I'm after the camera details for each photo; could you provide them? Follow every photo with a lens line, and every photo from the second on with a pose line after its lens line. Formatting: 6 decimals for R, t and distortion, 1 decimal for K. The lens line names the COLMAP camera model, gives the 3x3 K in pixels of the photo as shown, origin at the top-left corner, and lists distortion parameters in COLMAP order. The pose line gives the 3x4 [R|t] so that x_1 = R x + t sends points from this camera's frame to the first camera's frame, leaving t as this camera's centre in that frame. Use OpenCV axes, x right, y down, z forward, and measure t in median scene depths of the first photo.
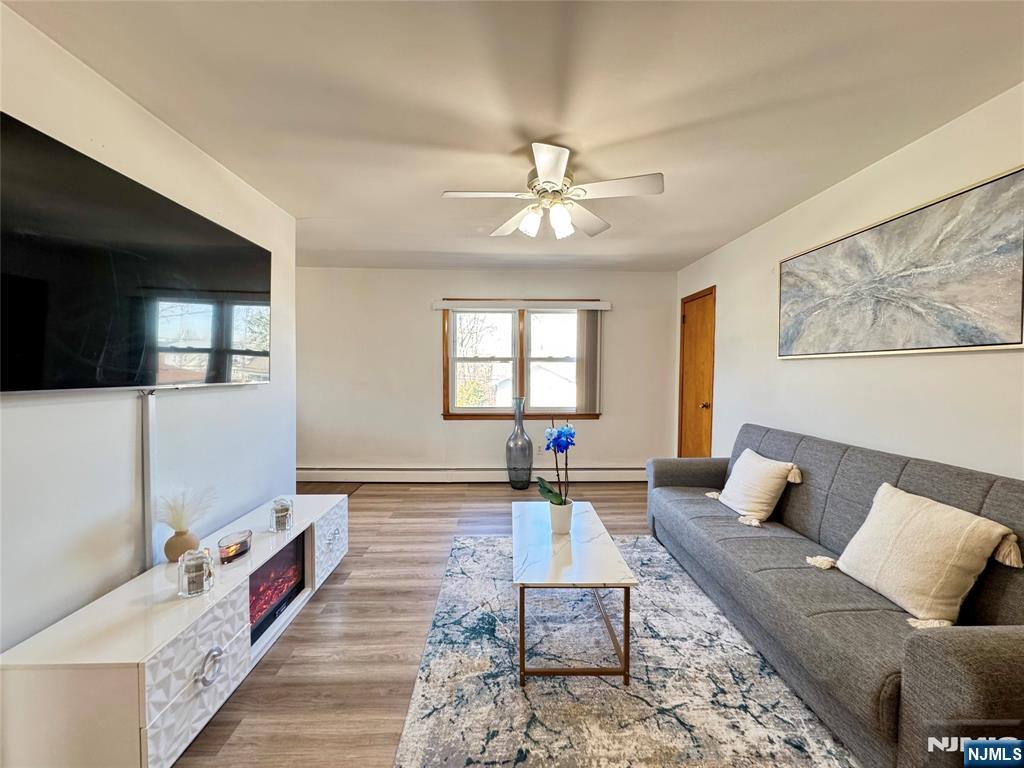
lens RADIAL K [[408.1, 0, 512.0], [0, 408.1, 382.6], [0, 0, 1]] dist [-0.003694, 0.000445]
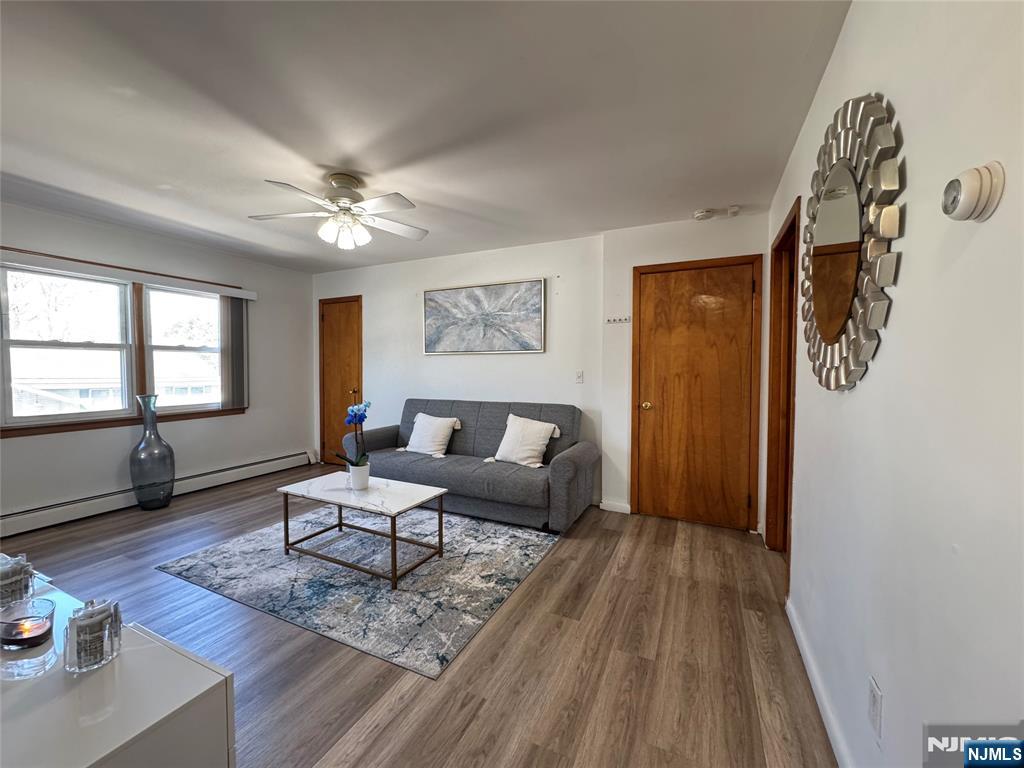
lens RADIAL K [[408.1, 0, 512.1], [0, 408.1, 383.8], [0, 0, 1]] dist [-0.003694, 0.000445]
pose [[0.452898, -0.037339, 0.890780, -0.647834], [0.028037, 0.999225, 0.027630, 0.021546], [-0.891121, 0.012462, 0.453594, 0.018417]]
